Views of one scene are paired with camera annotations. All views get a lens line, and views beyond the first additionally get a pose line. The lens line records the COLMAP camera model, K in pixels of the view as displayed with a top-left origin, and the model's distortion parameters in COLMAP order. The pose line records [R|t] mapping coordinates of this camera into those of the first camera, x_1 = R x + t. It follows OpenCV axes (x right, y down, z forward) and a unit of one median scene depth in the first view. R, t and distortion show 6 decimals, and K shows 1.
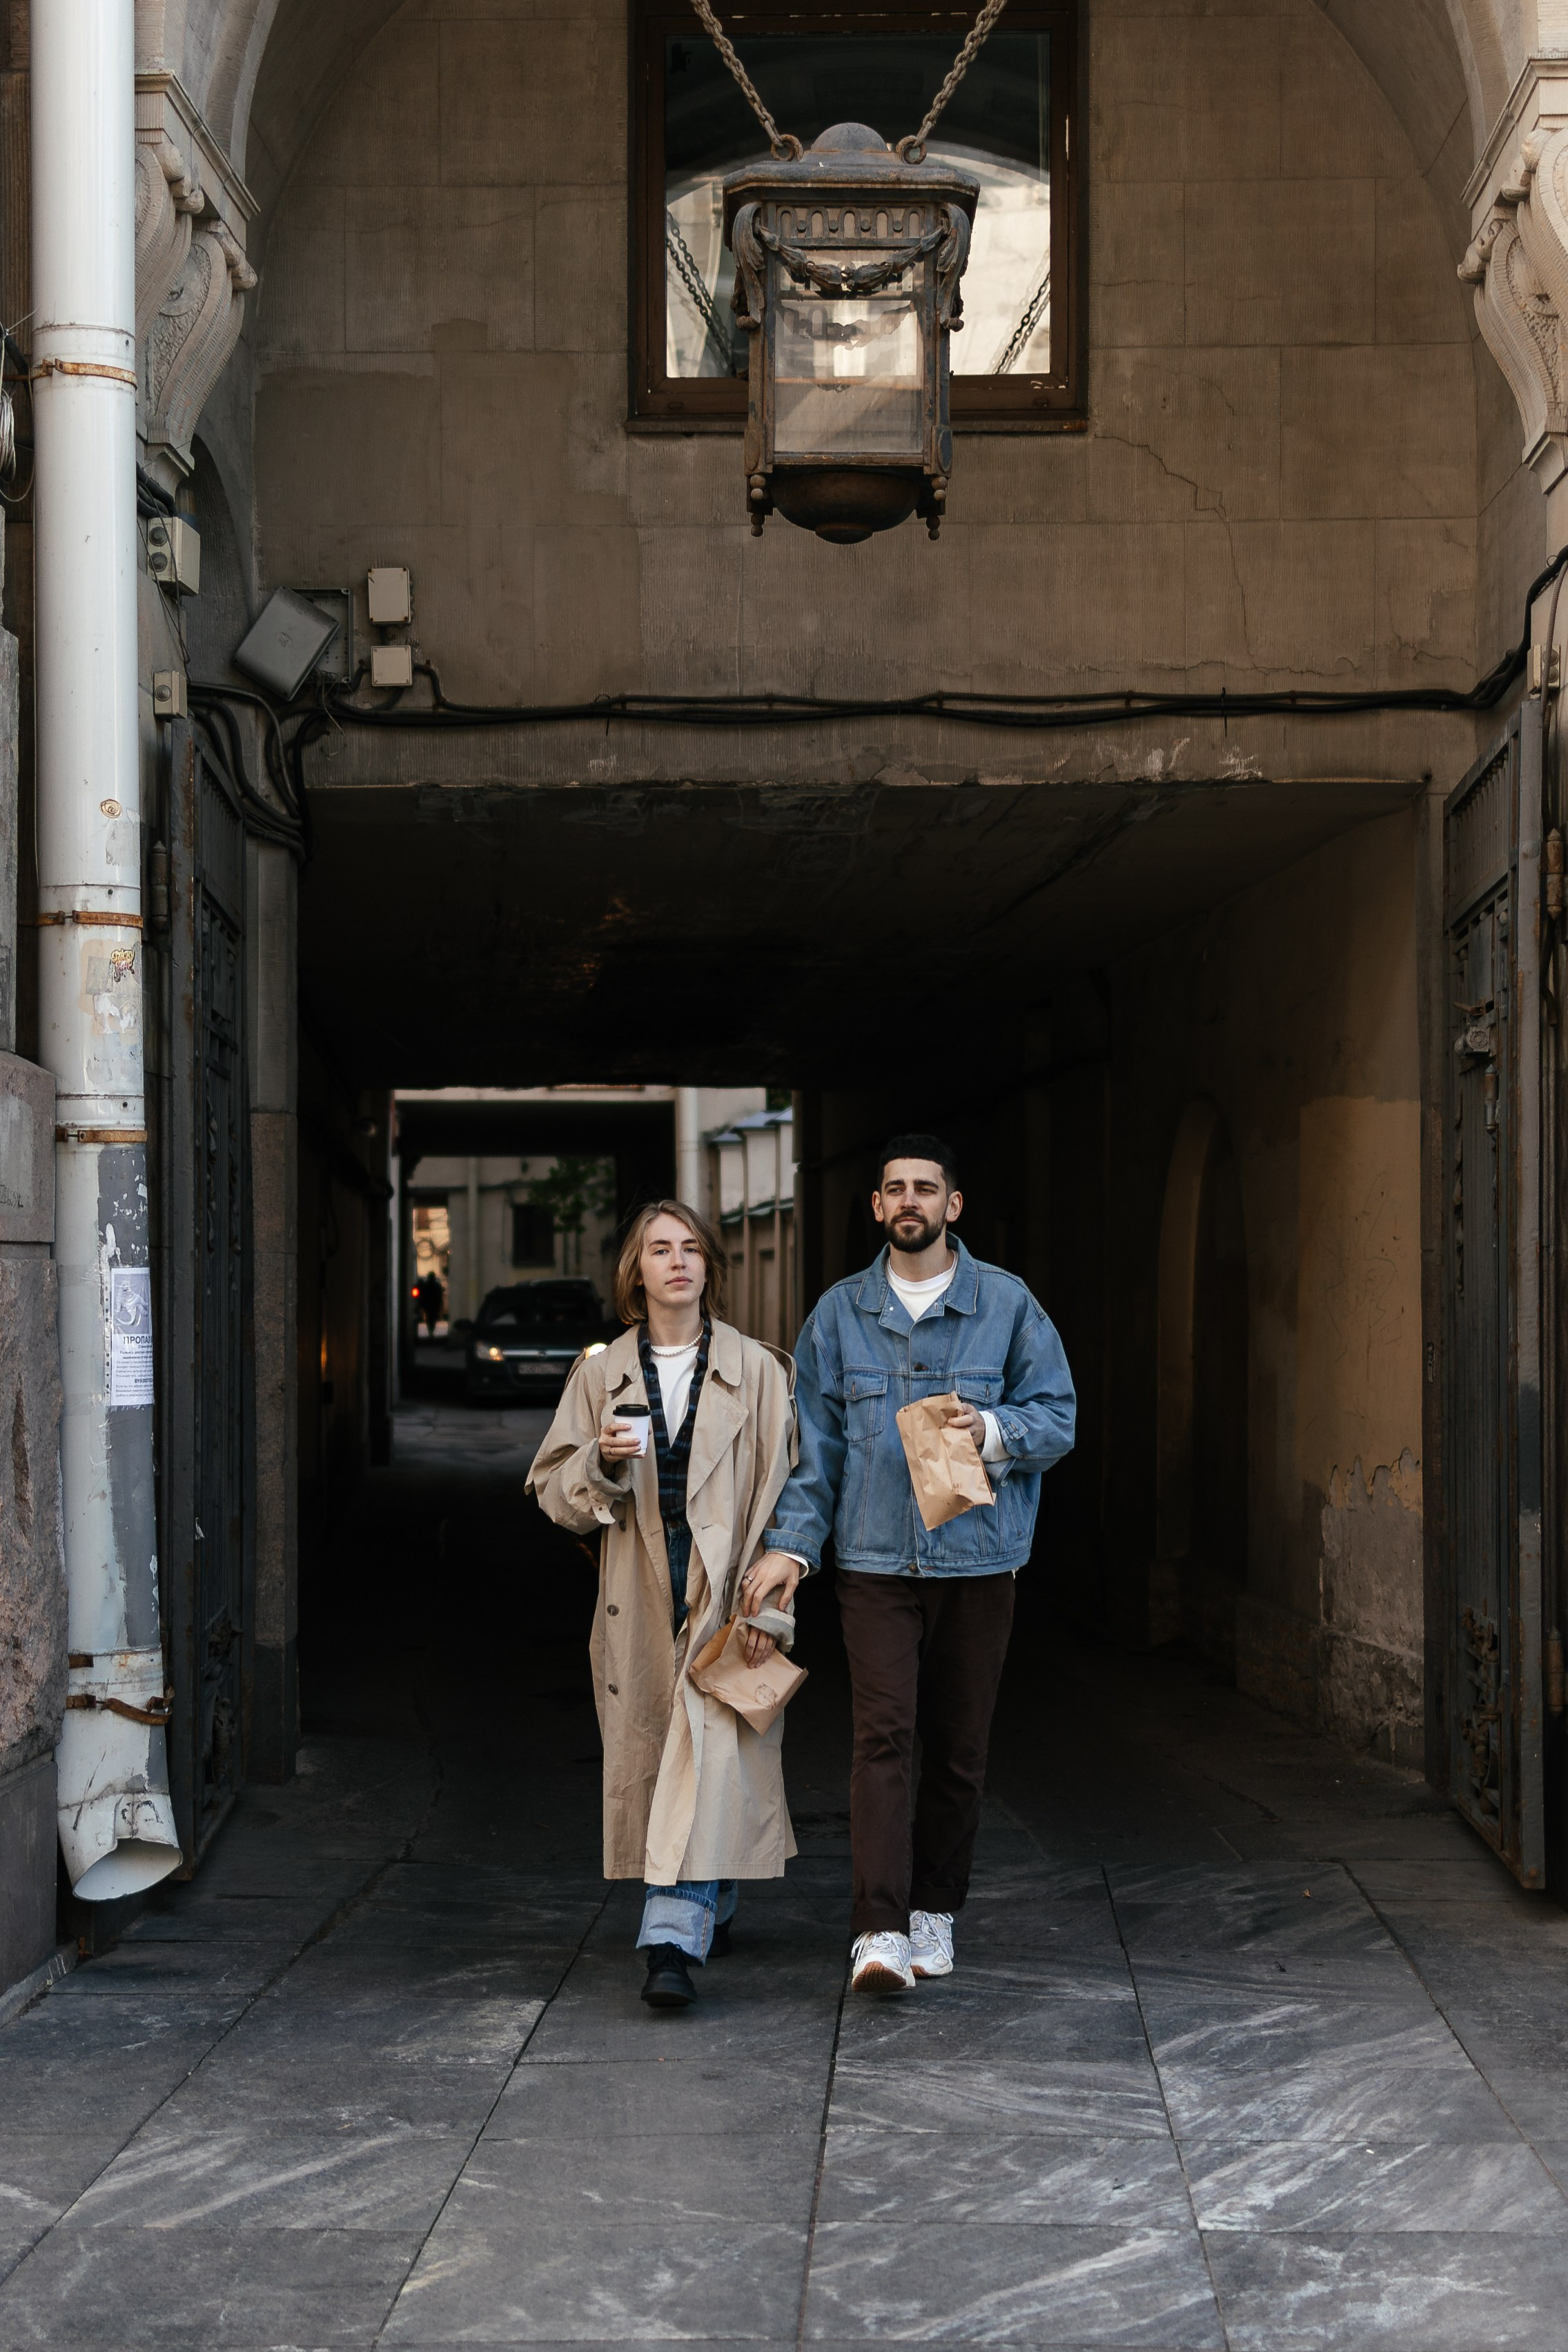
lens RADIAL K [[2421.2, 0, 785.1], [0, 2421.2, 1185.0], [0, 0, 1]] dist [0.042620, 0.000000]
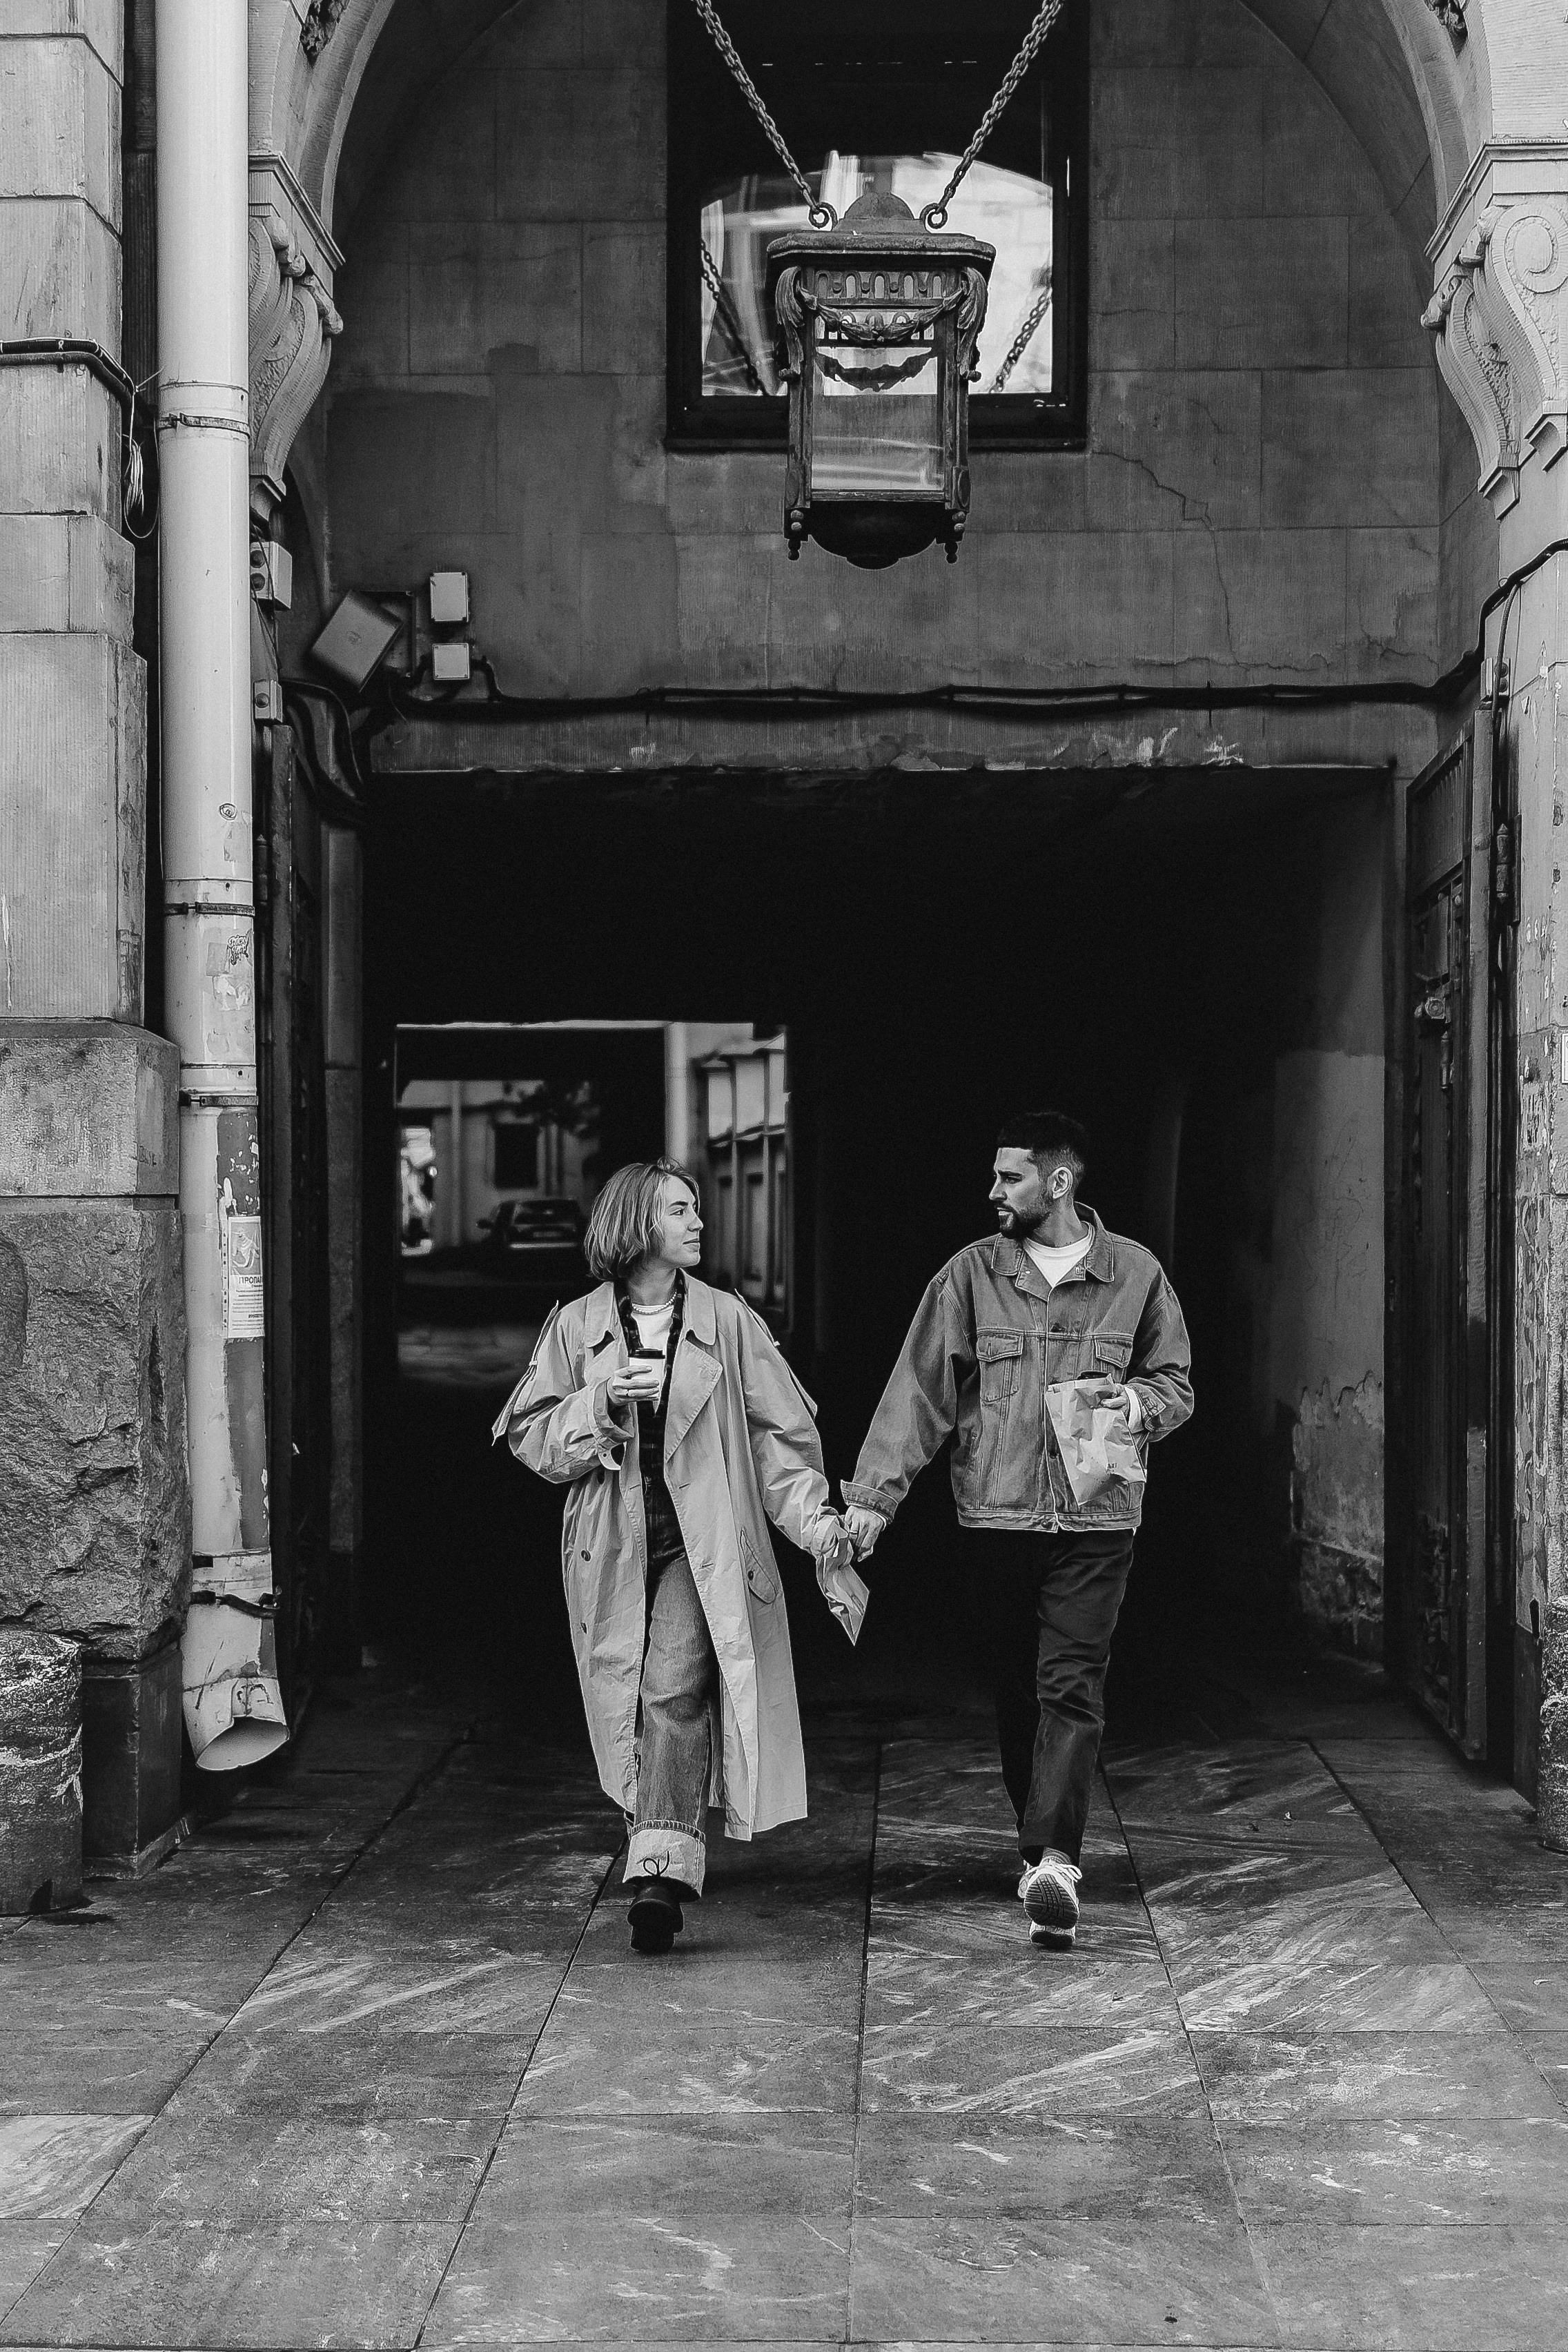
lens RADIAL K [[2421.2, 0, 785.0], [0, 2421.2, 1170.6], [0, 0, 1]] dist [0.042620, 0.000000]
pose [[0.999941, -0.000057, 0.010876, -0.027421], [-0.000251, 0.999599, 0.028318, -0.017757], [-0.010874, -0.028319, 0.999540, -0.121912]]
